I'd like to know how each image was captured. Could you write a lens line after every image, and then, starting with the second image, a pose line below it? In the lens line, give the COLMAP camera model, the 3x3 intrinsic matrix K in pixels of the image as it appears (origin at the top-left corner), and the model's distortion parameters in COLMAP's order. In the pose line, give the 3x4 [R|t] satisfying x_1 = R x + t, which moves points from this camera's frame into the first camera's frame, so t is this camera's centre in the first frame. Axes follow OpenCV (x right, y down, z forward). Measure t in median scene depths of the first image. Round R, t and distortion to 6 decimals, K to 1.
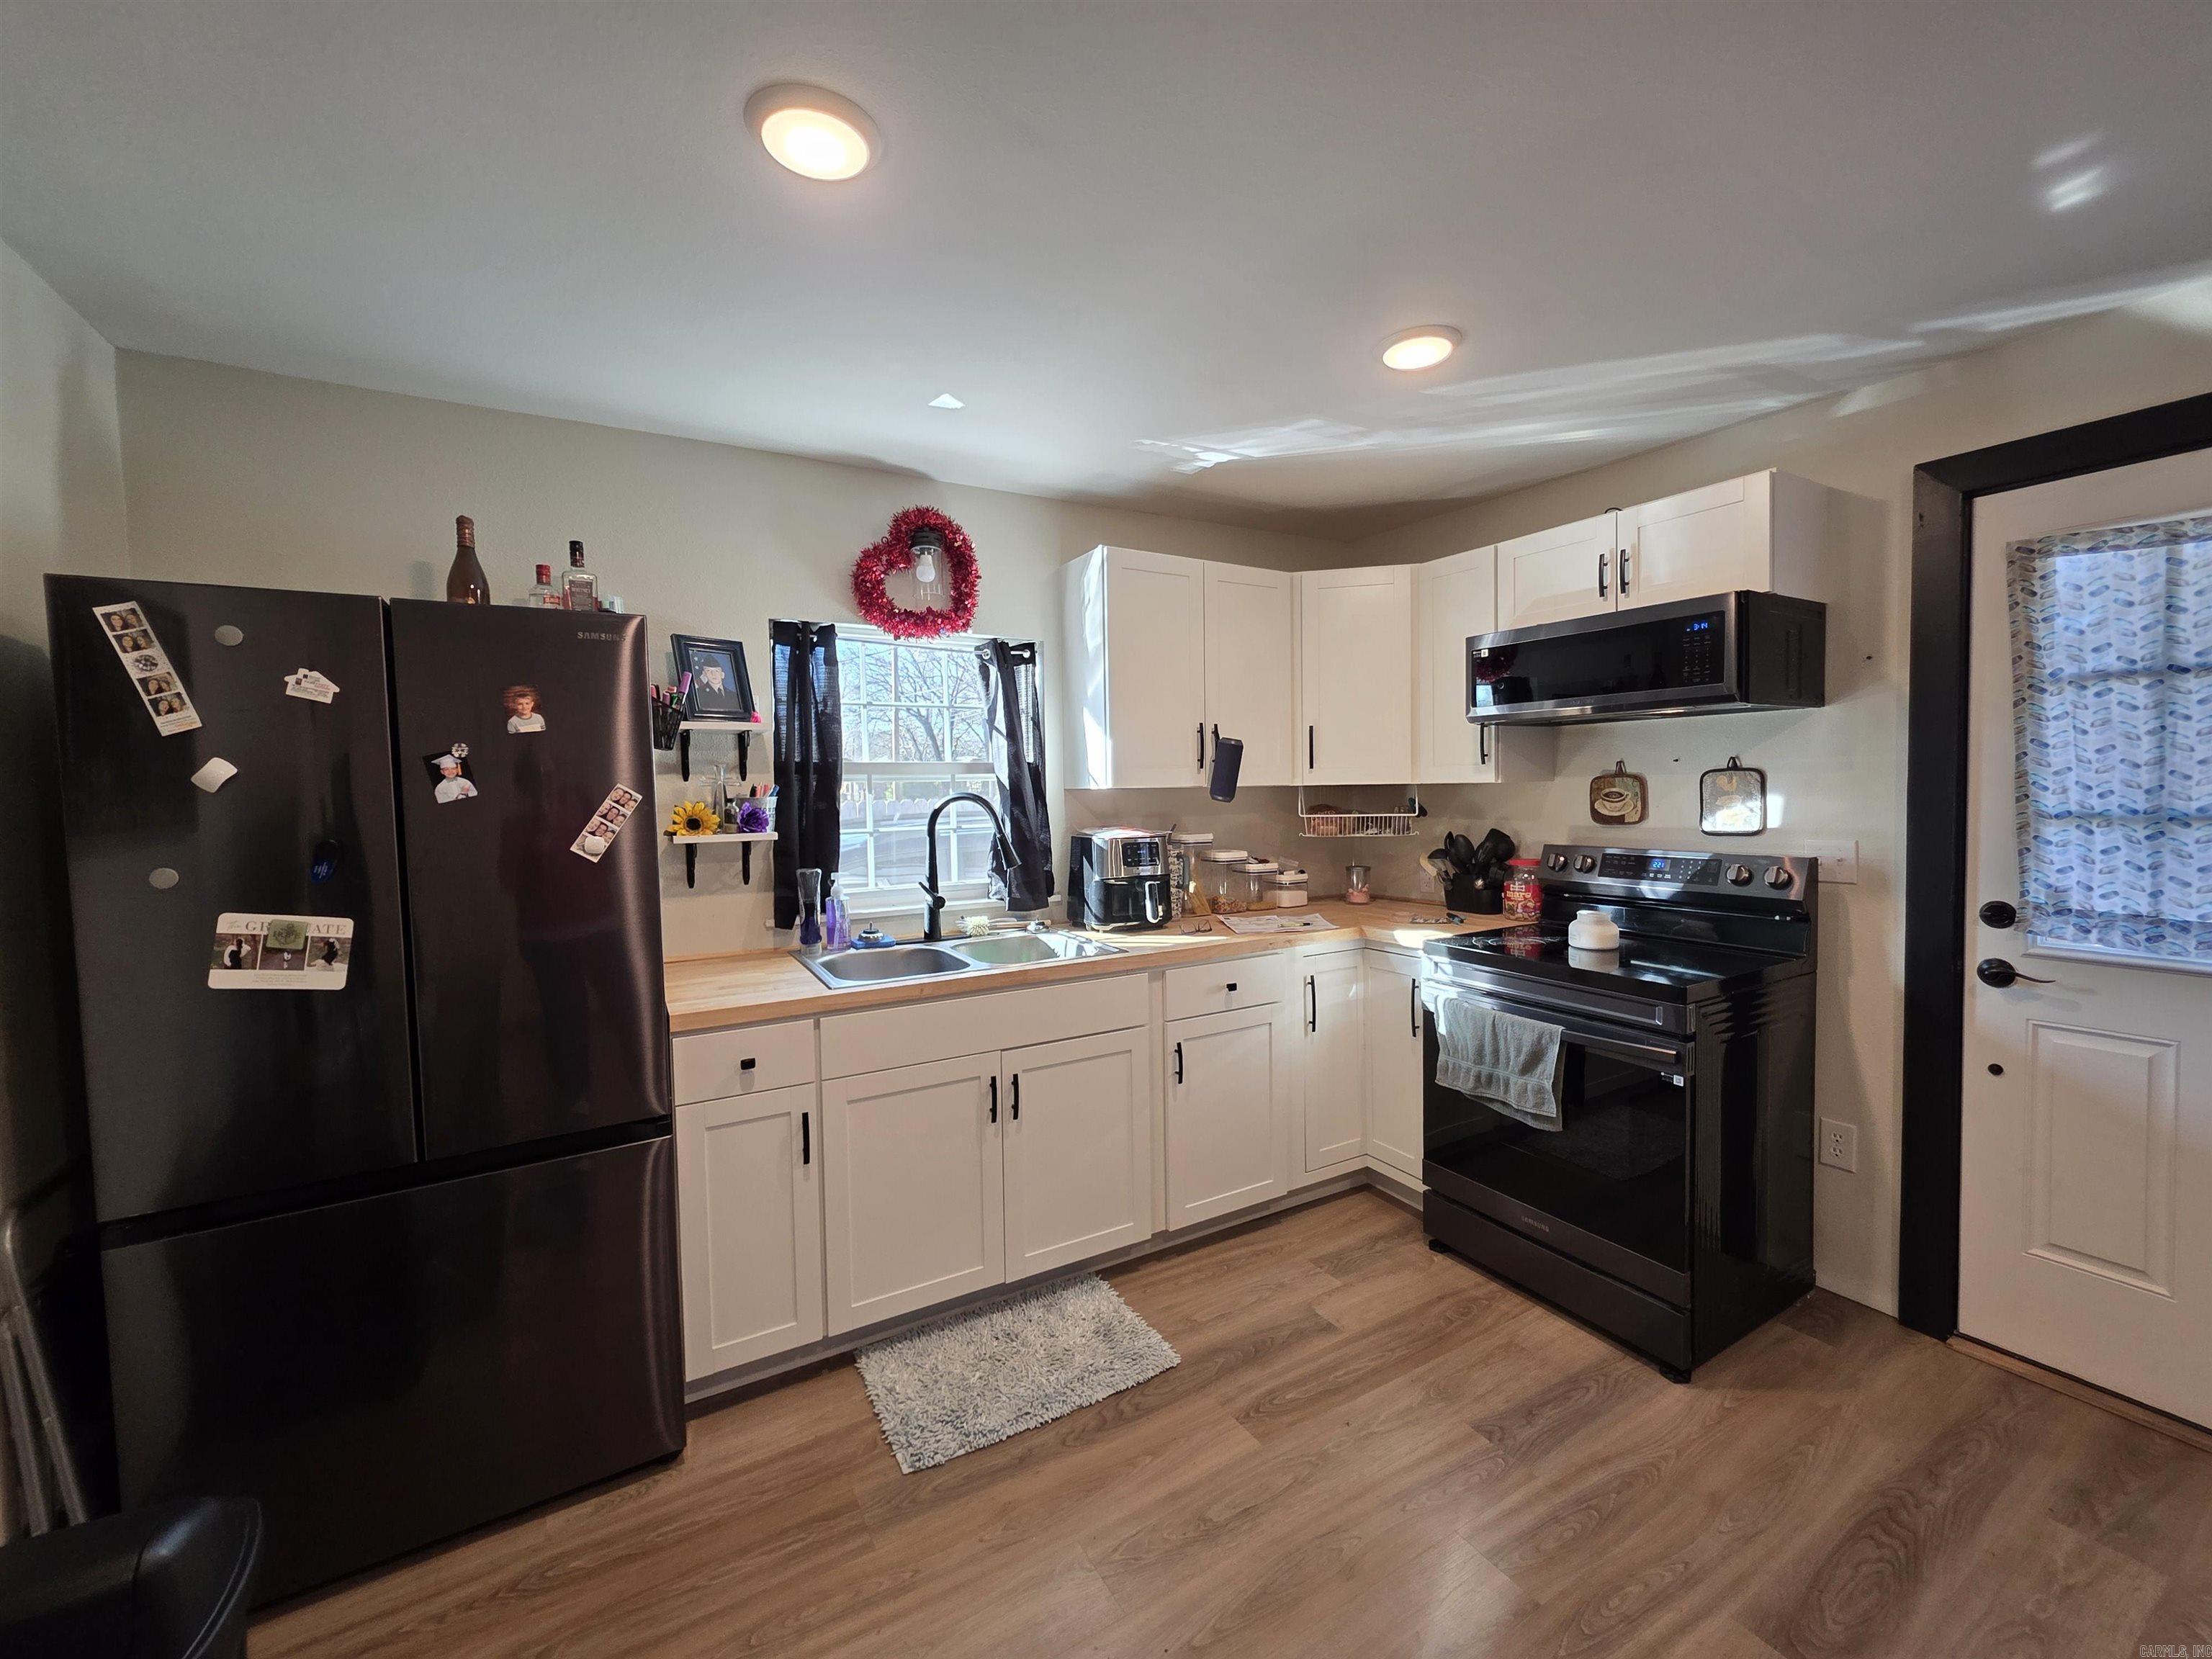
lens RADIAL K [[888.0, 0, 1114.2], [0, 888.0, 820.4], [0, 0, 1]] dist [-0.003208, -0.000102]
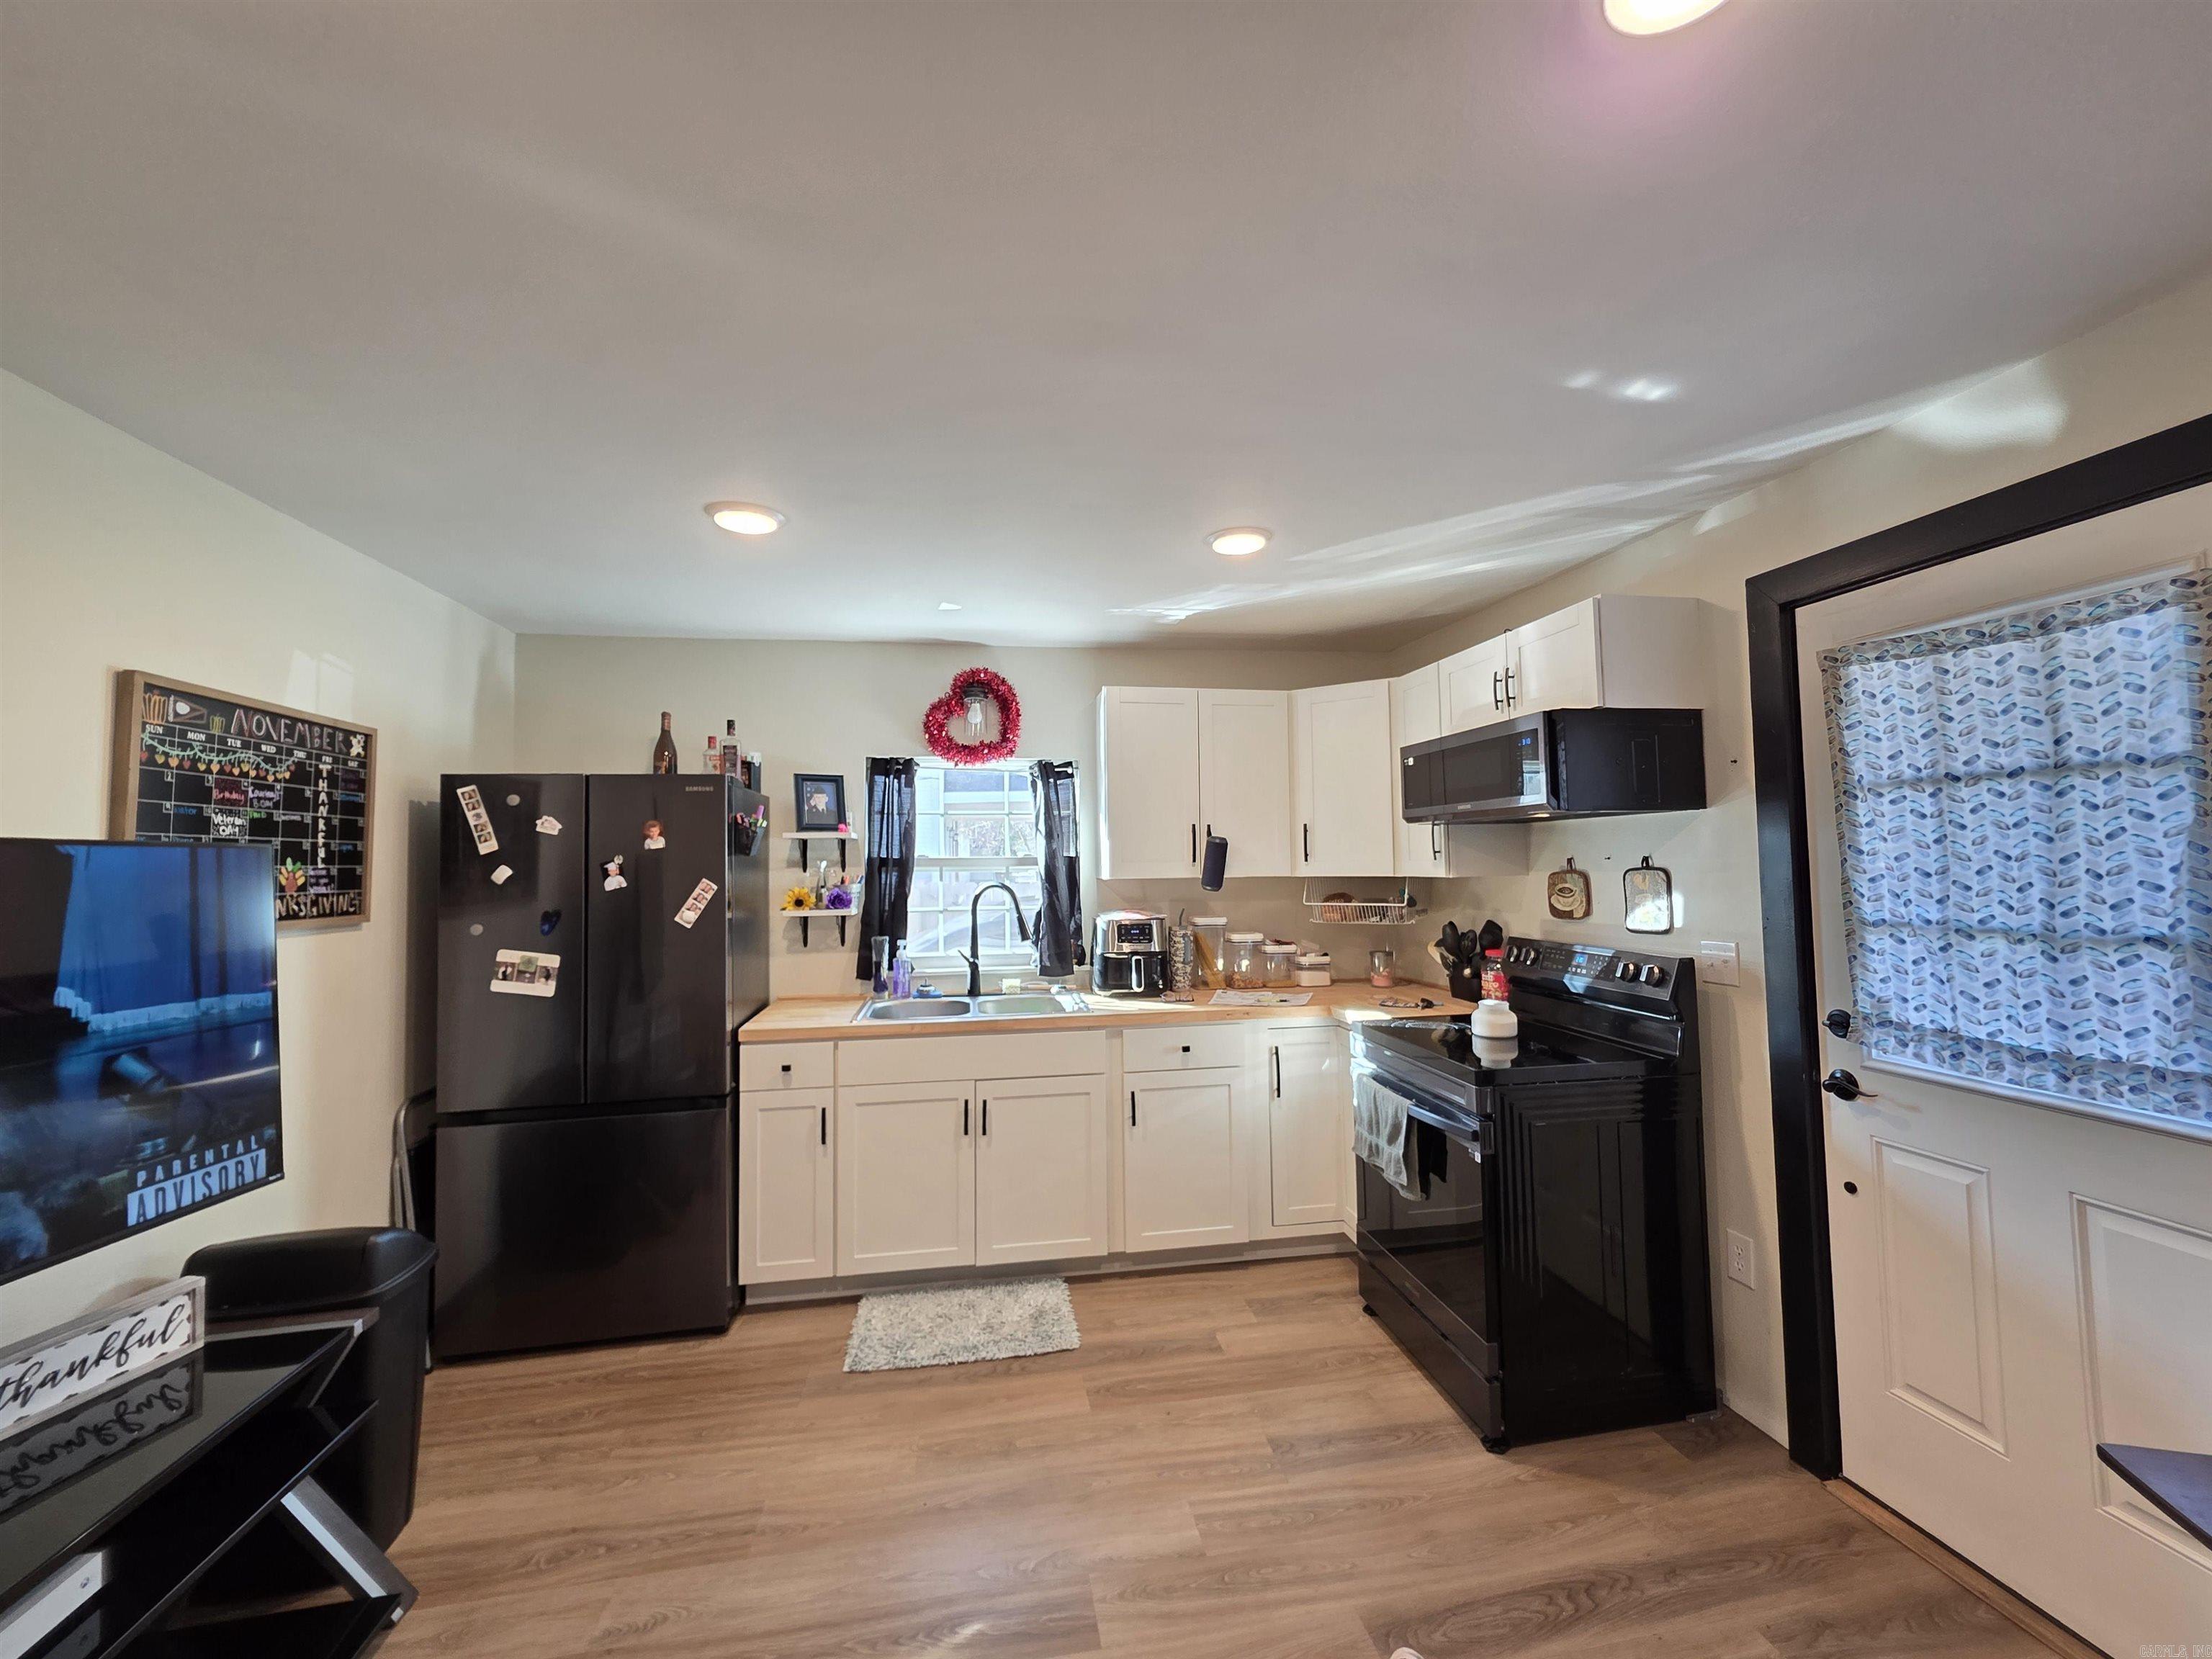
lens RADIAL K [[888.7, 0, 1119.5], [0, 888.7, 814.5], [0, 0, 1]] dist [-0.005425, -0.000027]
pose [[0.937193, -0.014767, -0.348500, 0.503280], [-0.016195, 0.996184, -0.085763, -0.022716], [0.348436, 0.086020, 0.933377, -0.176584]]
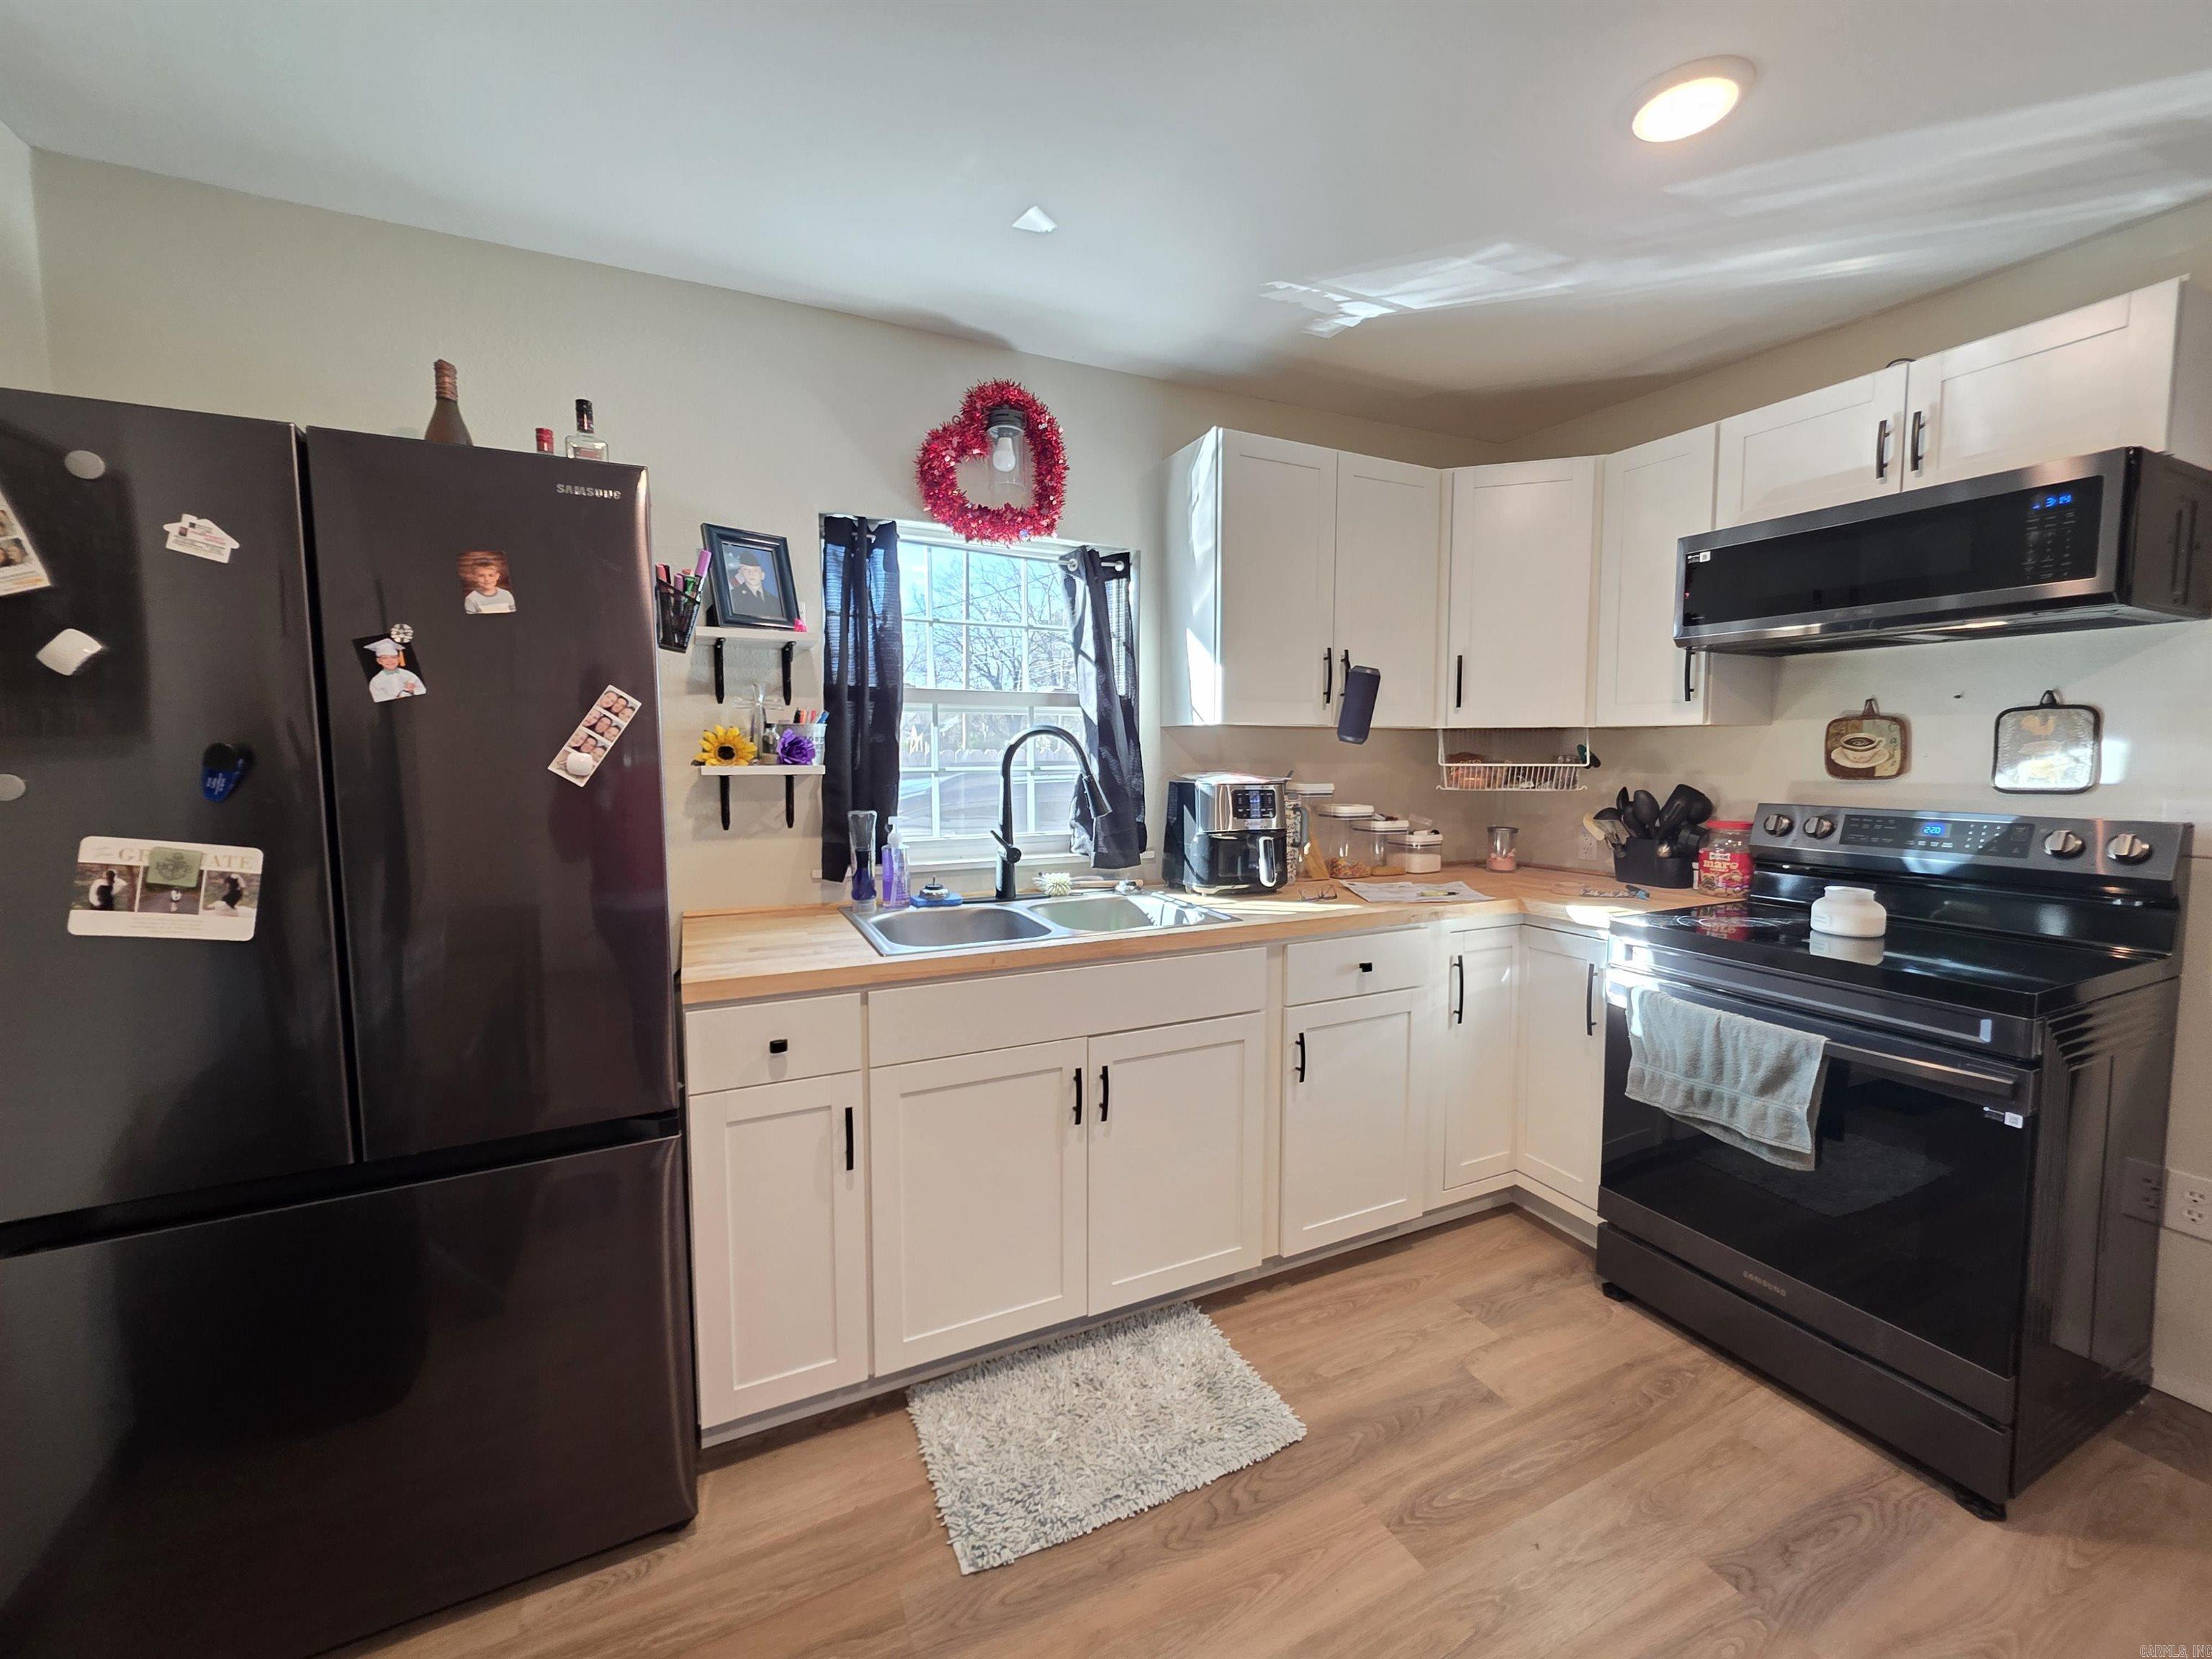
lens RADIAL K [[888.4, 0, 1114.7], [0, 888.4, 816.5], [0, 0, 1]] dist [-0.001385, -0.000222]
pose [[0.996973, 0.021979, -0.074581, -0.043835], [-0.019351, 0.999172, 0.035779, 0.025859], [0.075305, -0.034228, 0.996573, 0.184311]]
